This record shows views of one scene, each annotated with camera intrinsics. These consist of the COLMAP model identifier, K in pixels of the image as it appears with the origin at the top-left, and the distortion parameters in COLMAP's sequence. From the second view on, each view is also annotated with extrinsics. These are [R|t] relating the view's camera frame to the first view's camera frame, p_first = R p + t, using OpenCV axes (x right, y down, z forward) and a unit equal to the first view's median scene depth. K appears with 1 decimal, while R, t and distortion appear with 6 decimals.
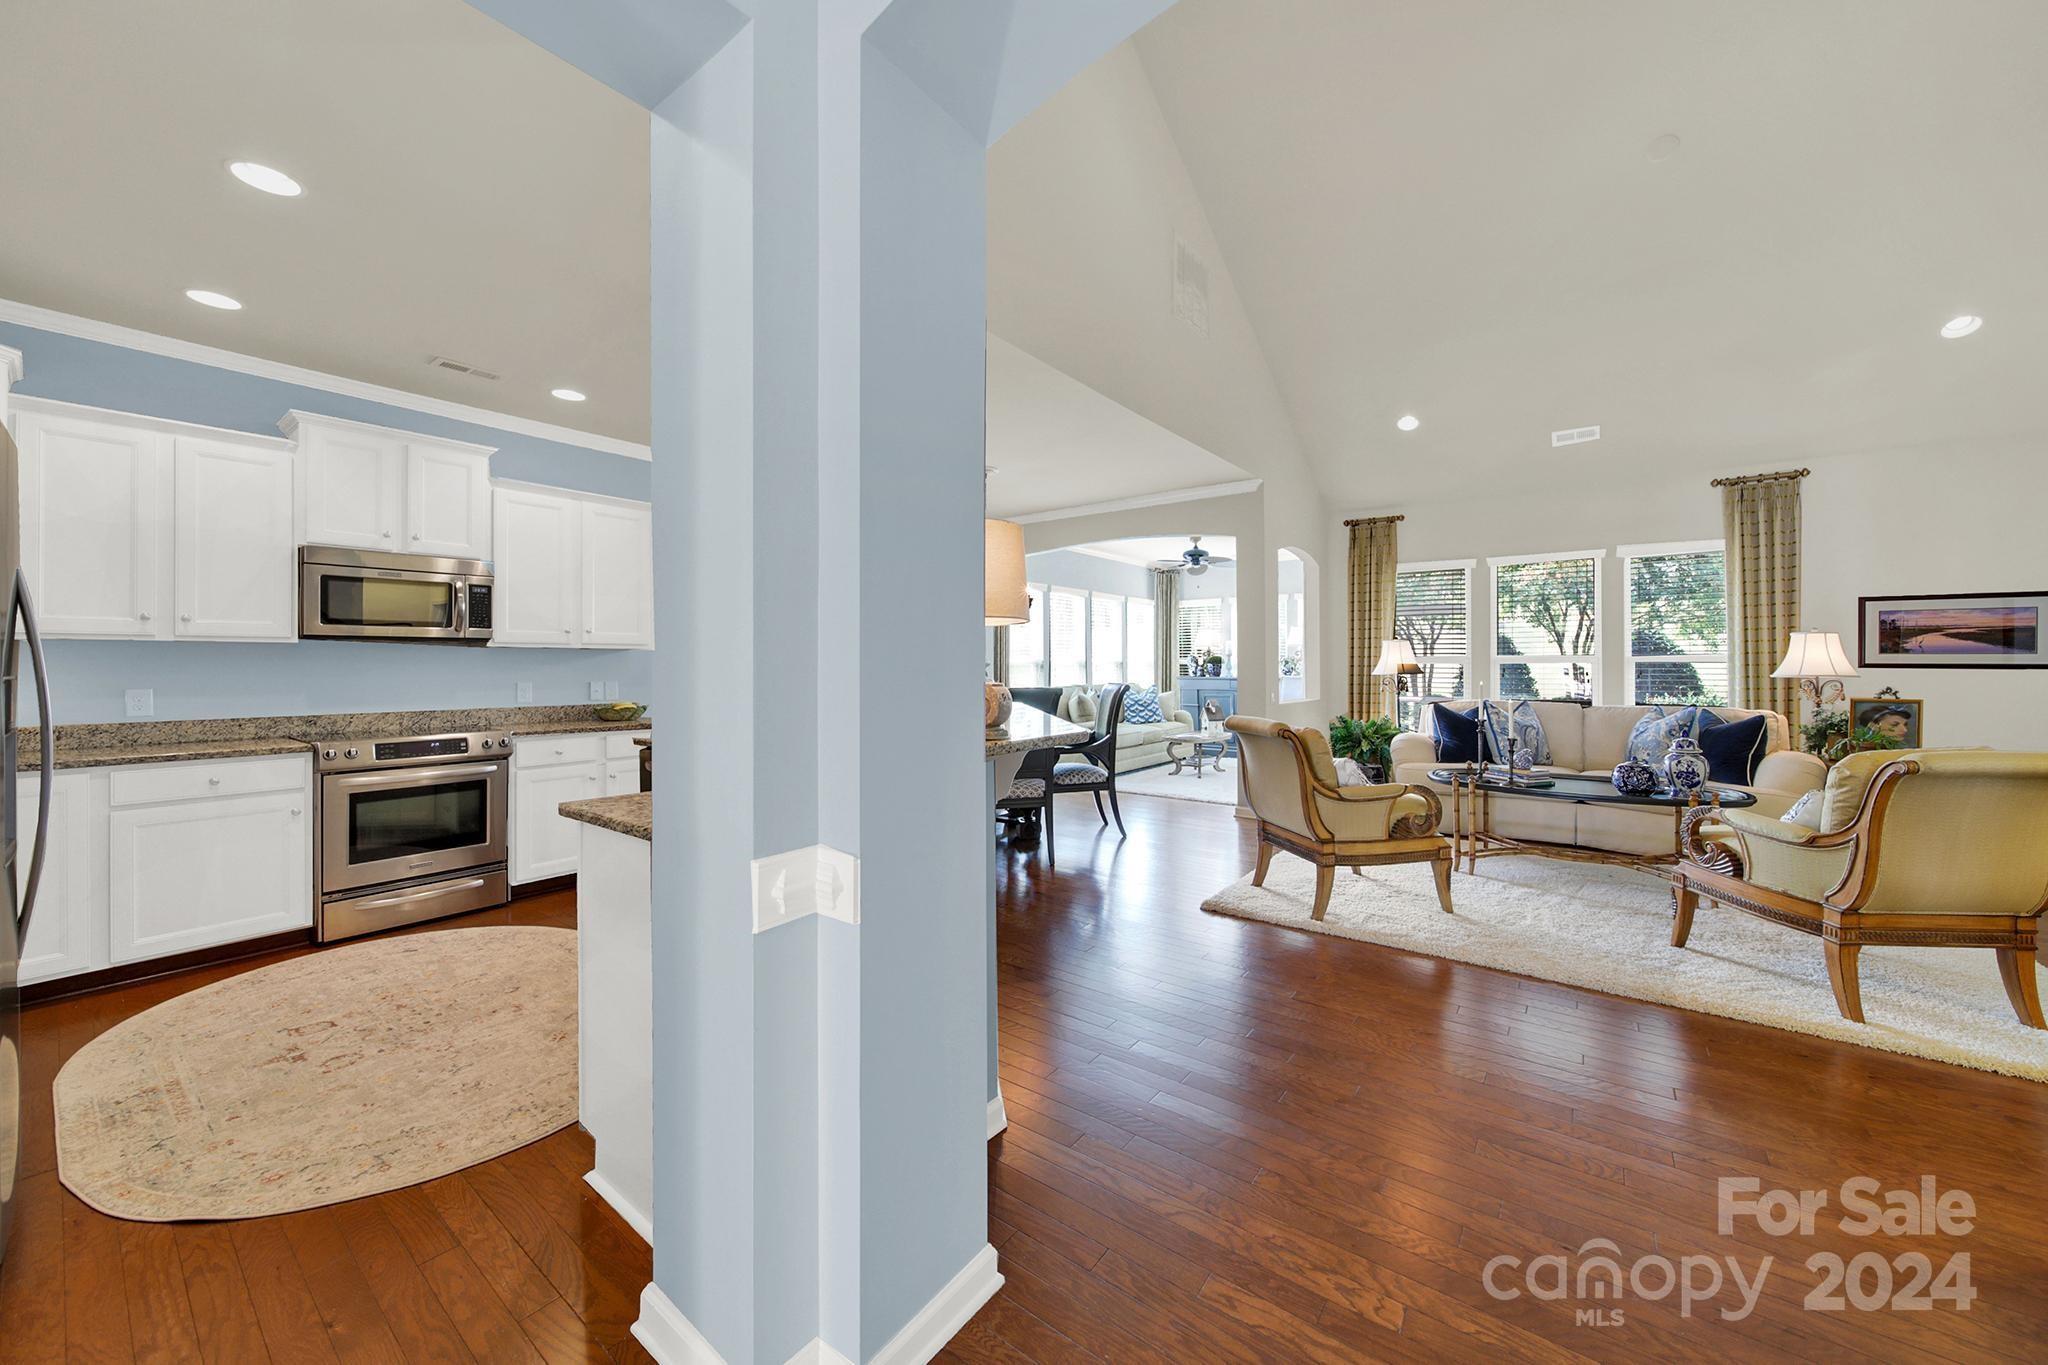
lens RADIAL K [[740.7, 0, 1023.4], [0, 740.7, 657.7], [0, 0, 1]] dist [-0.002752, -0.000647]
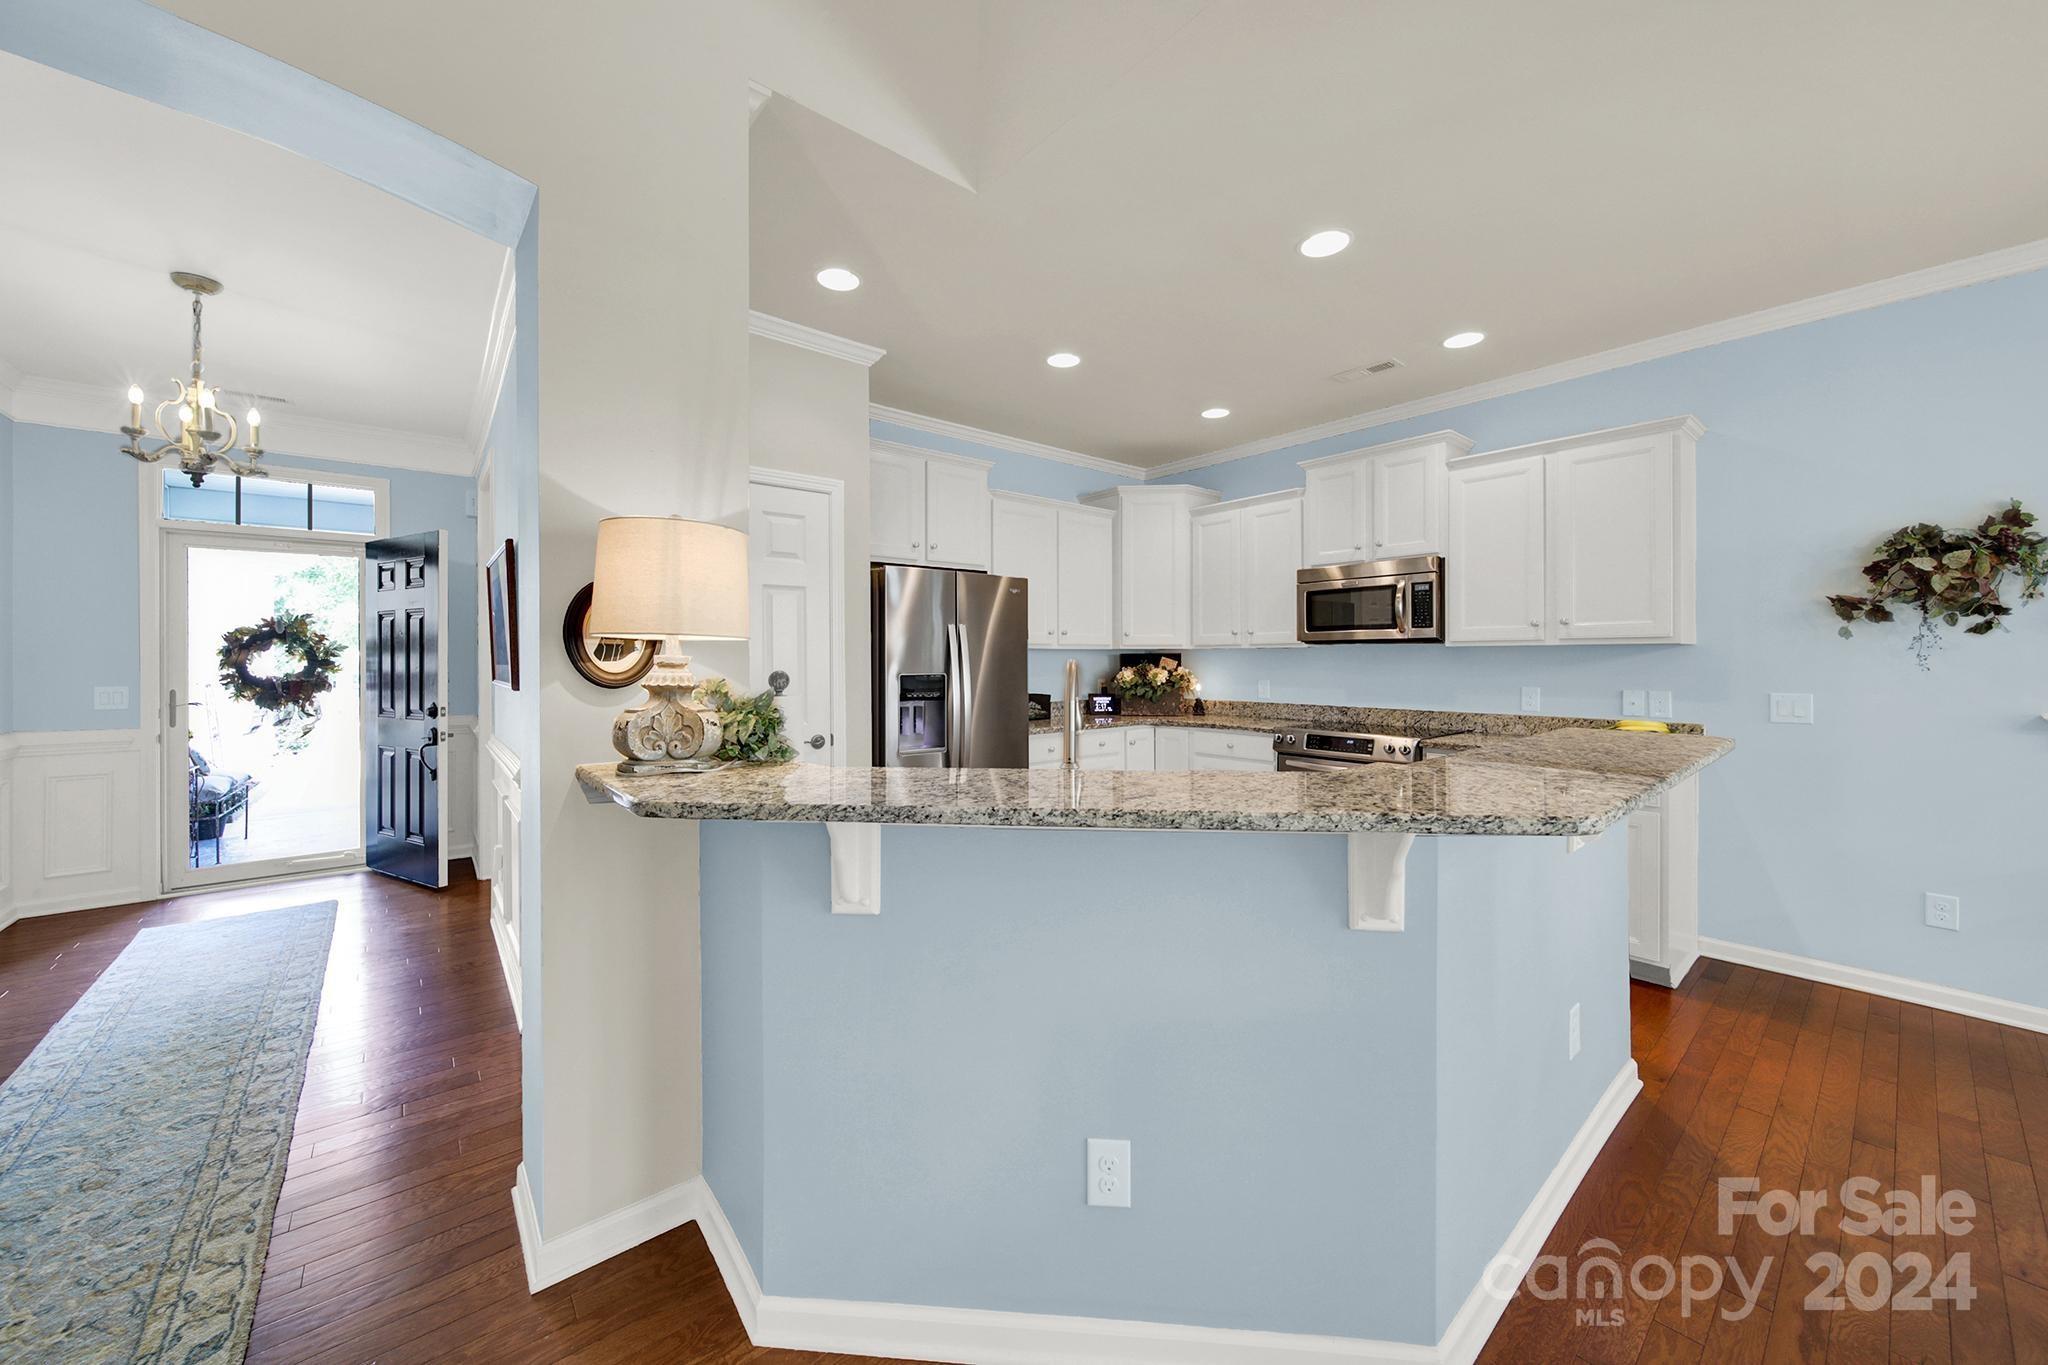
lens RADIAL K [[740.7, 0, 1023.4], [0, 740.7, 657.7], [0, 0, 1]] dist [-0.002752, -0.000647]
pose [[-0.221139, 0.003392, -0.975236, 0.279898], [0.011228, 0.999937, 0.000932, -0.007221], [0.975178, -0.010743, -0.221163, 0.651009]]
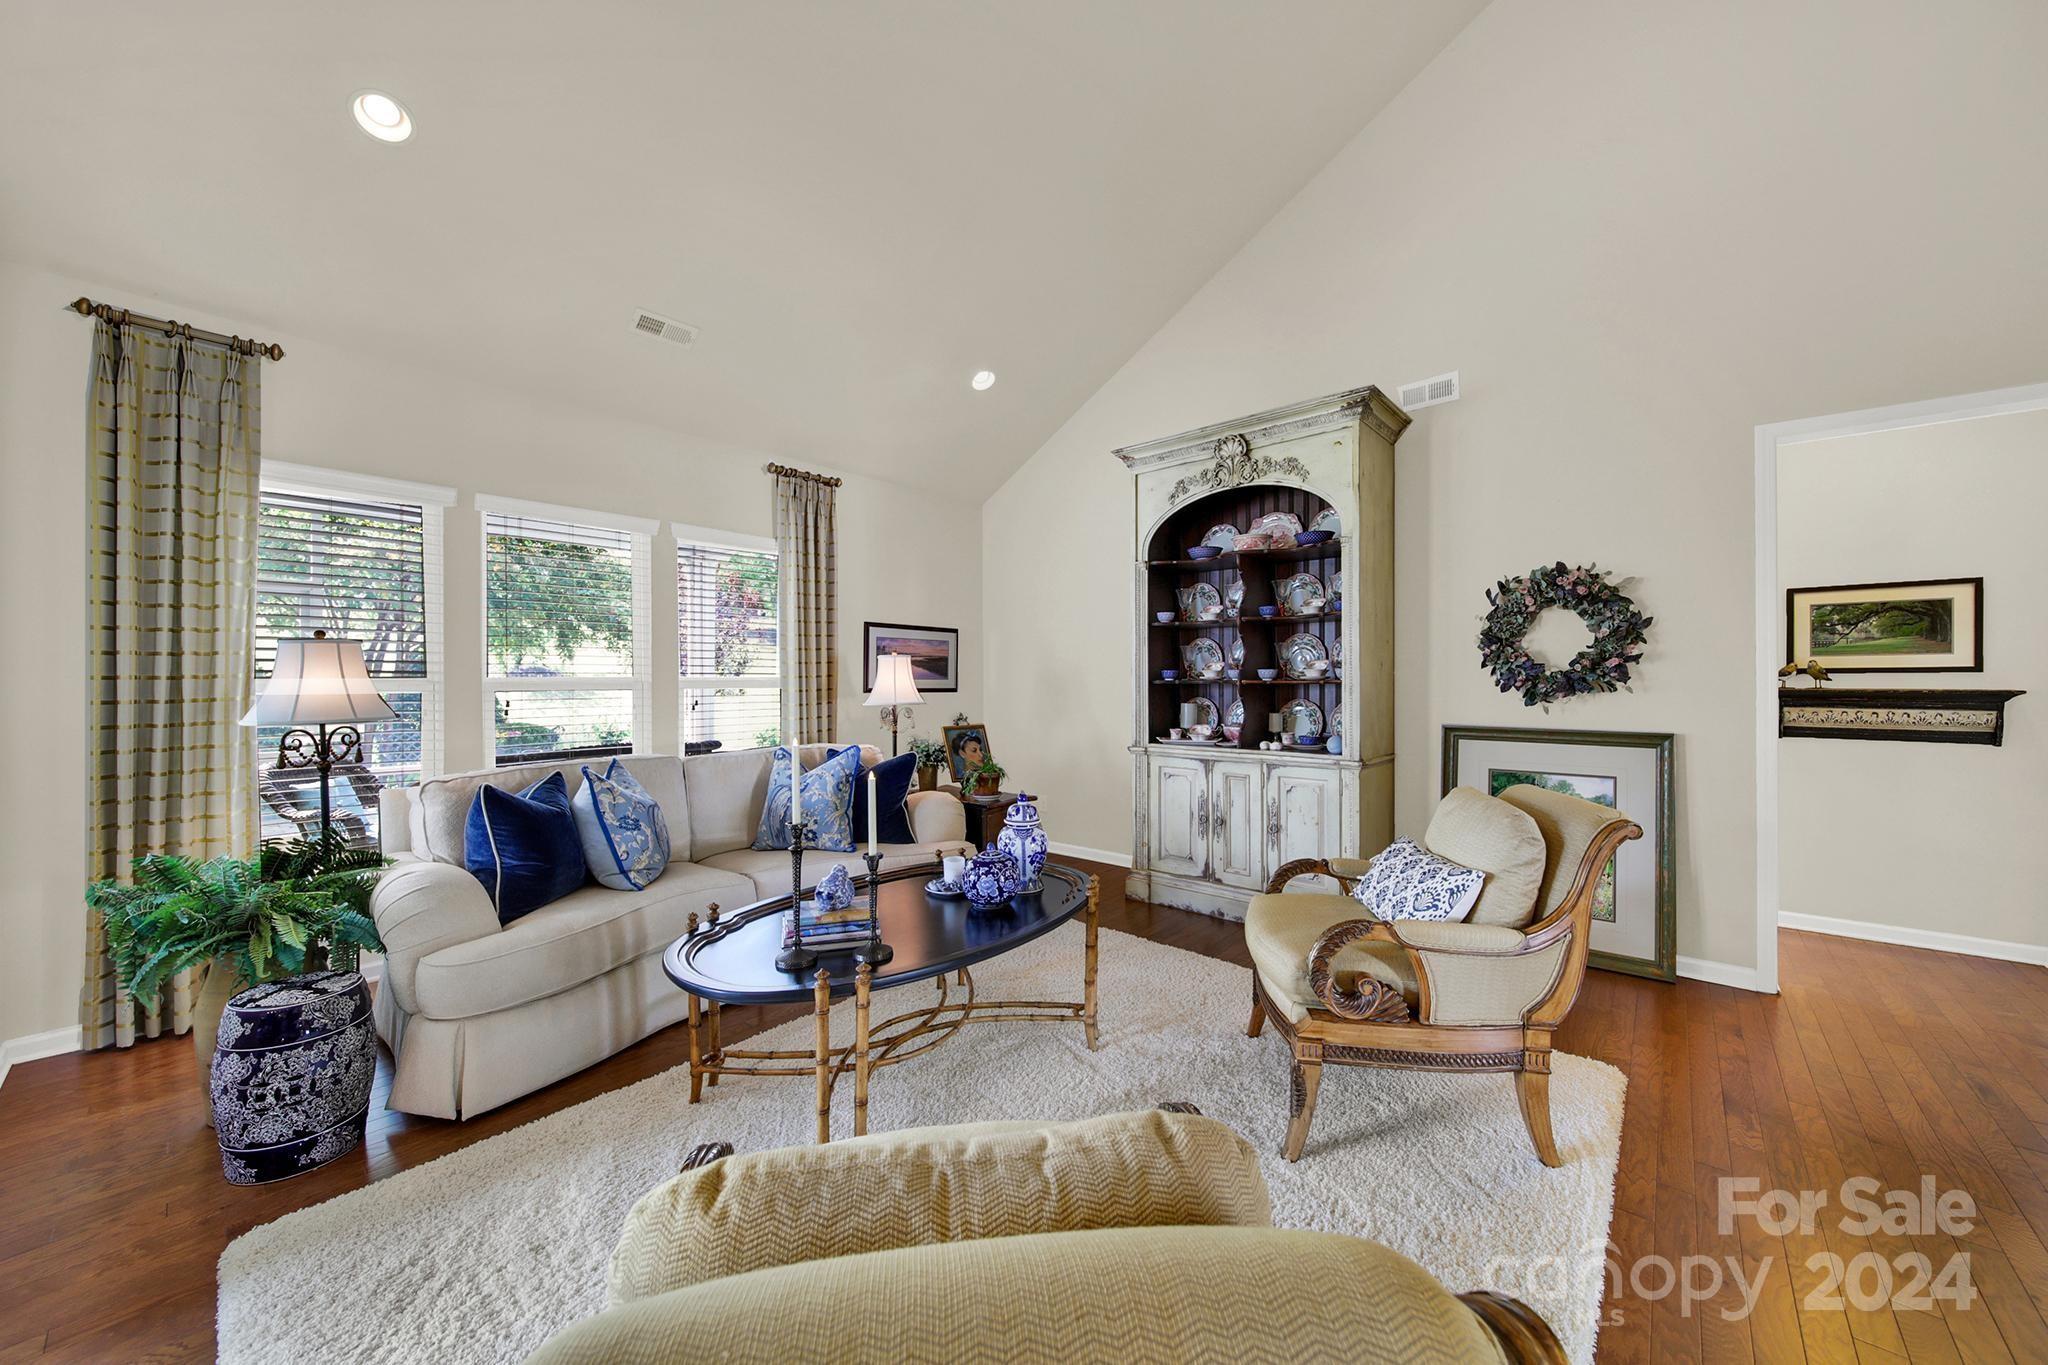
lens RADIAL K [[742.8, 0, 1019.5], [0, 742.8, 683.4], [0, 0, 1]] dist [0.000952, -0.000057]
pose [[0.078474, -0.001856, 0.996914, 0.185871], [-0.006409, 0.999977, 0.002366, -0.003371], [-0.996896, -0.006575, 0.078460, 0.866023]]
